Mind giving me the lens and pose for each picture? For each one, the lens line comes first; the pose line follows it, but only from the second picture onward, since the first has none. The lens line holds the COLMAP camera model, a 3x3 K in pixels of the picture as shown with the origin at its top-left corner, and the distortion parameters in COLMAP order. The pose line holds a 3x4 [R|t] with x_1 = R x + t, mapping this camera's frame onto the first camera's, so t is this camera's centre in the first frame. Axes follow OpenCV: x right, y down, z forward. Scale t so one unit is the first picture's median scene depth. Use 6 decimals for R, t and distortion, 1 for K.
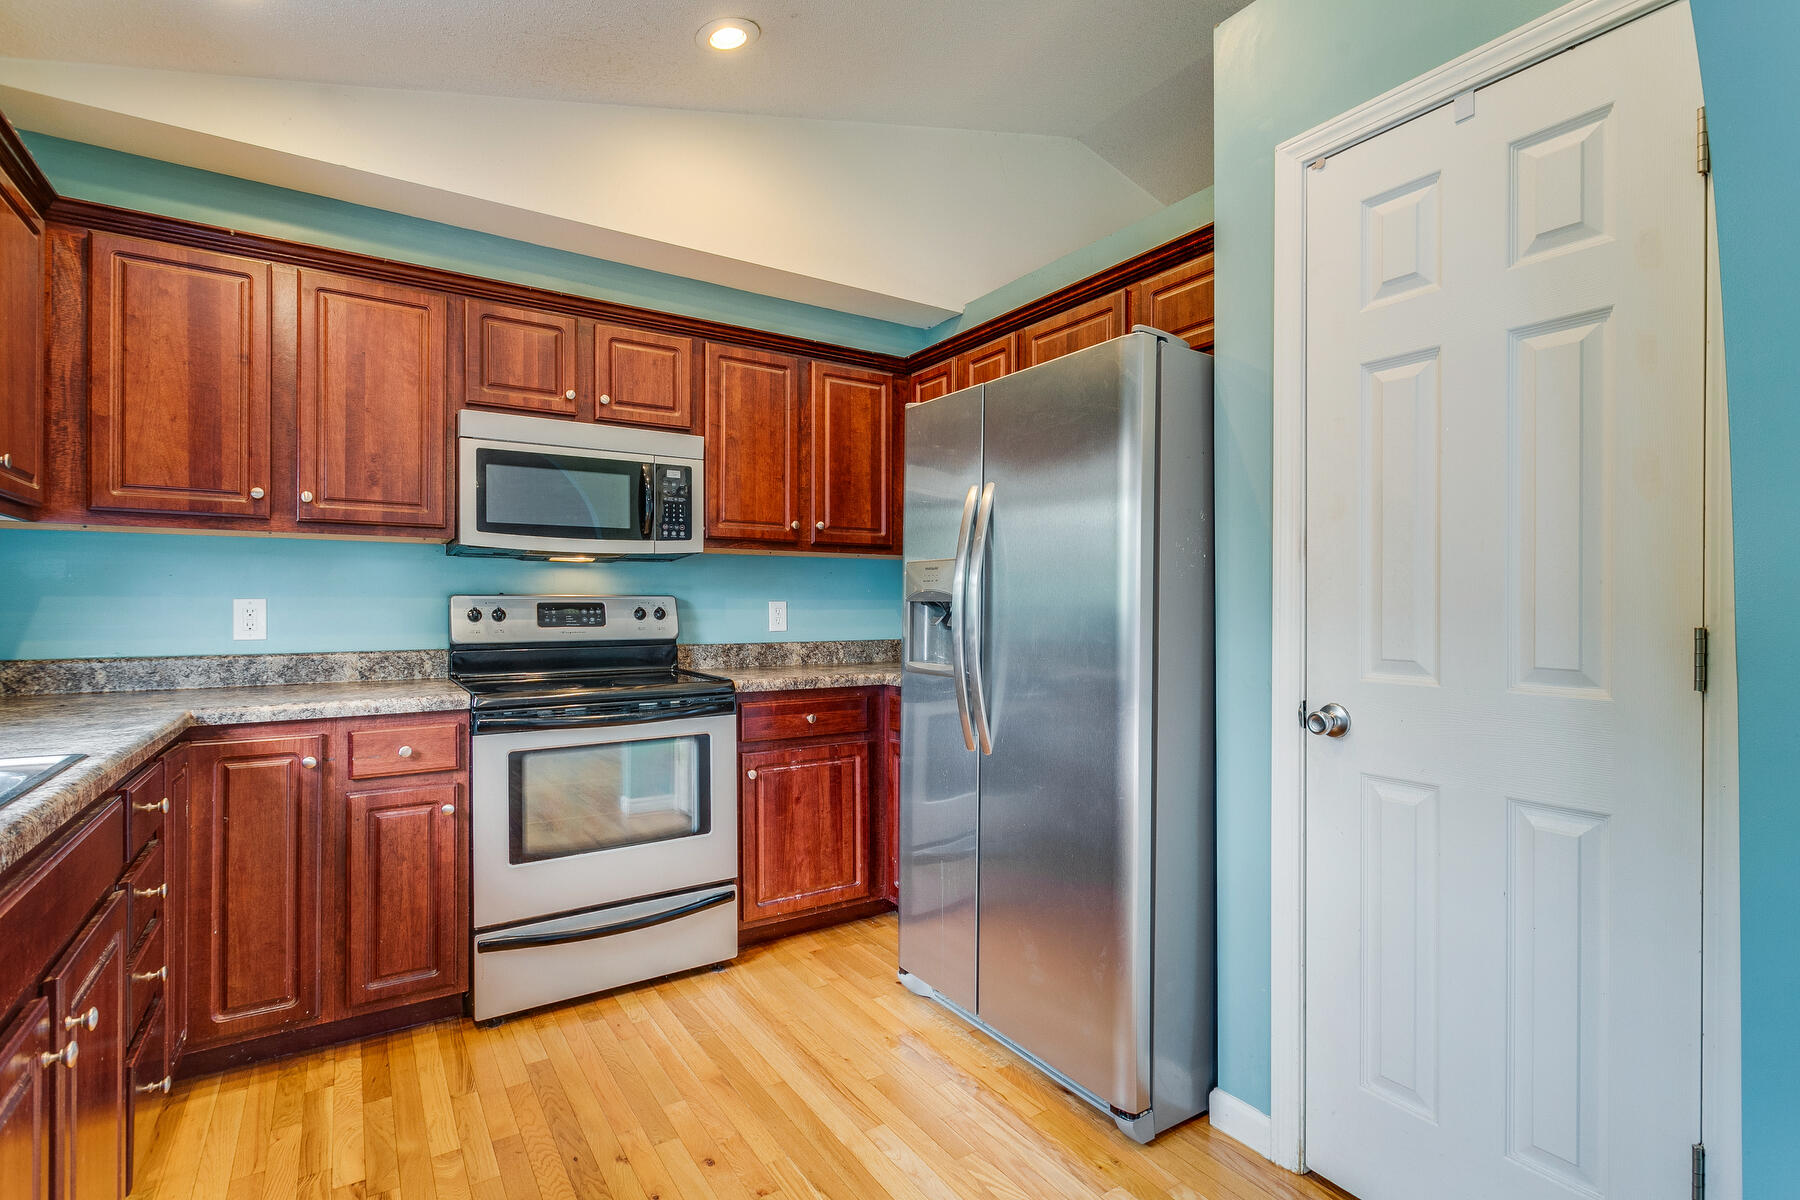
lens RADIAL K [[841.9, 0, 899.9], [0, 841.9, 598.7], [0, 0, 1]] dist [-0.001990, 0.005223]
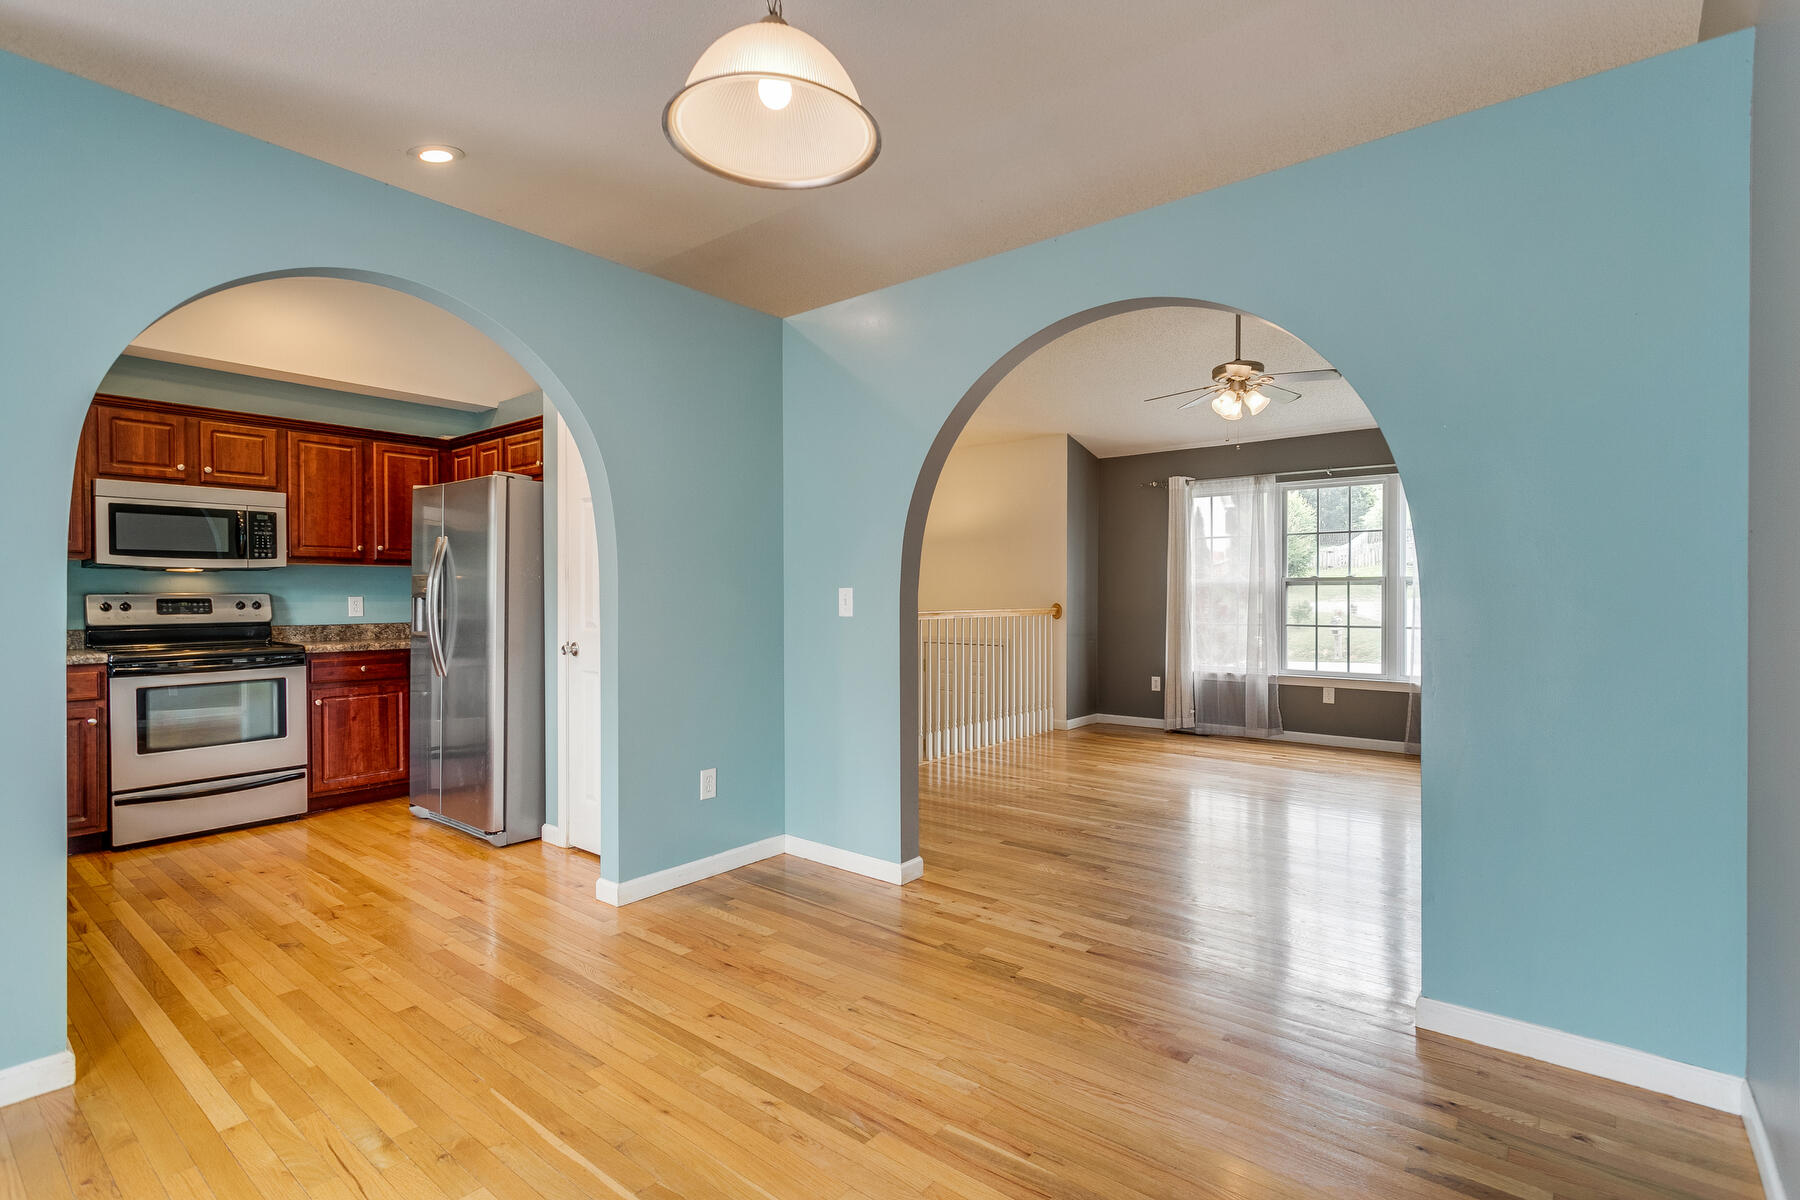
lens RADIAL K [[841.9, 0, 904.7], [0, 841.9, 600.0], [0, 0, 1]] dist [-0.001990, 0.005223]
pose [[0.951448, -0.004054, 0.307781, 0.401914], [-0.000321, 0.999900, 0.014162, -0.015241], [-0.307808, -0.013573, 0.951352, -0.902480]]
